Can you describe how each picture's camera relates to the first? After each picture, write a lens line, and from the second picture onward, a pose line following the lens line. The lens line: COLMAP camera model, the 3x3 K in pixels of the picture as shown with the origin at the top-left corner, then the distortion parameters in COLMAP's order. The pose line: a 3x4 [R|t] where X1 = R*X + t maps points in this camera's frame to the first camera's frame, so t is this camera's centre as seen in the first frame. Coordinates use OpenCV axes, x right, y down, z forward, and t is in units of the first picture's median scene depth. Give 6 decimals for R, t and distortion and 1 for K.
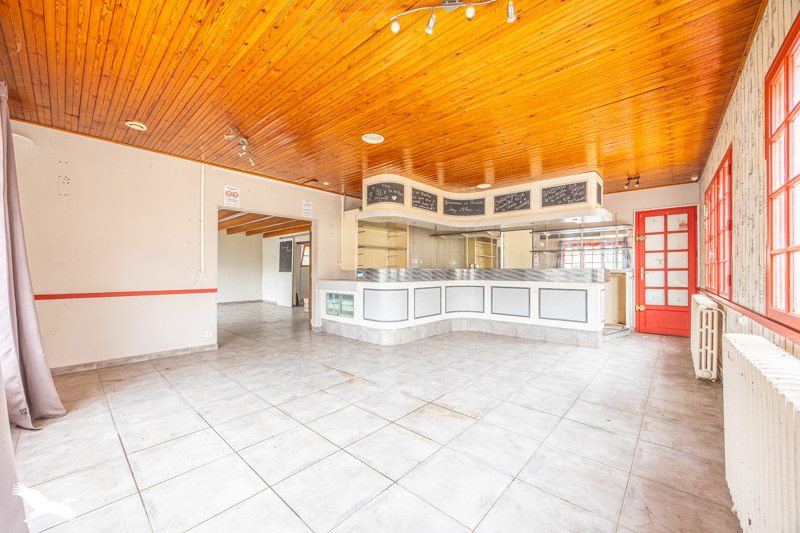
lens RADIAL K [[303.4, 0, 400.0], [0, 303.4, 266.5], [0, 0, 1]] dist [-0.000829, -0.000032]
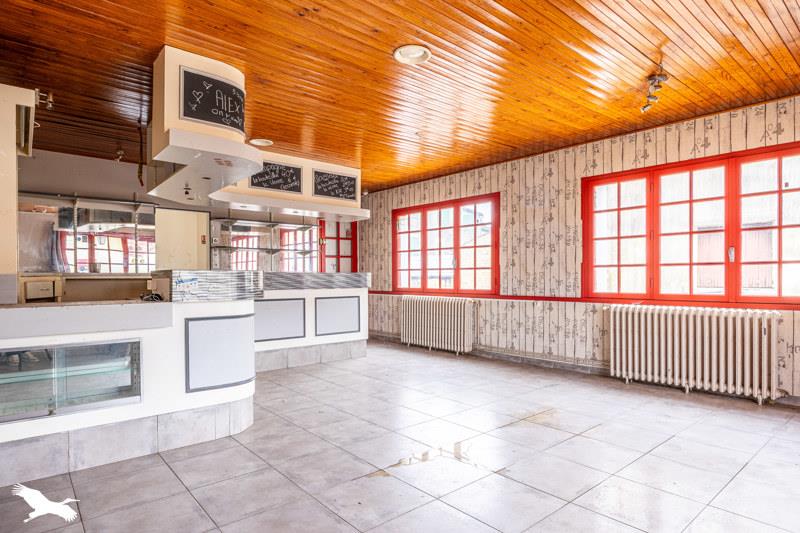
lens RADIAL K [[460.9, 0, 401.2], [0, 460.9, 278.6], [0, 0, 1]] dist [-0.019147, 0.000033]
pose [[0.133212, -0.006600, 0.991066, -0.727444], [-0.010792, 0.999909, 0.008109, 0.010657], [-0.991029, -0.011775, 0.133129, 0.655469]]
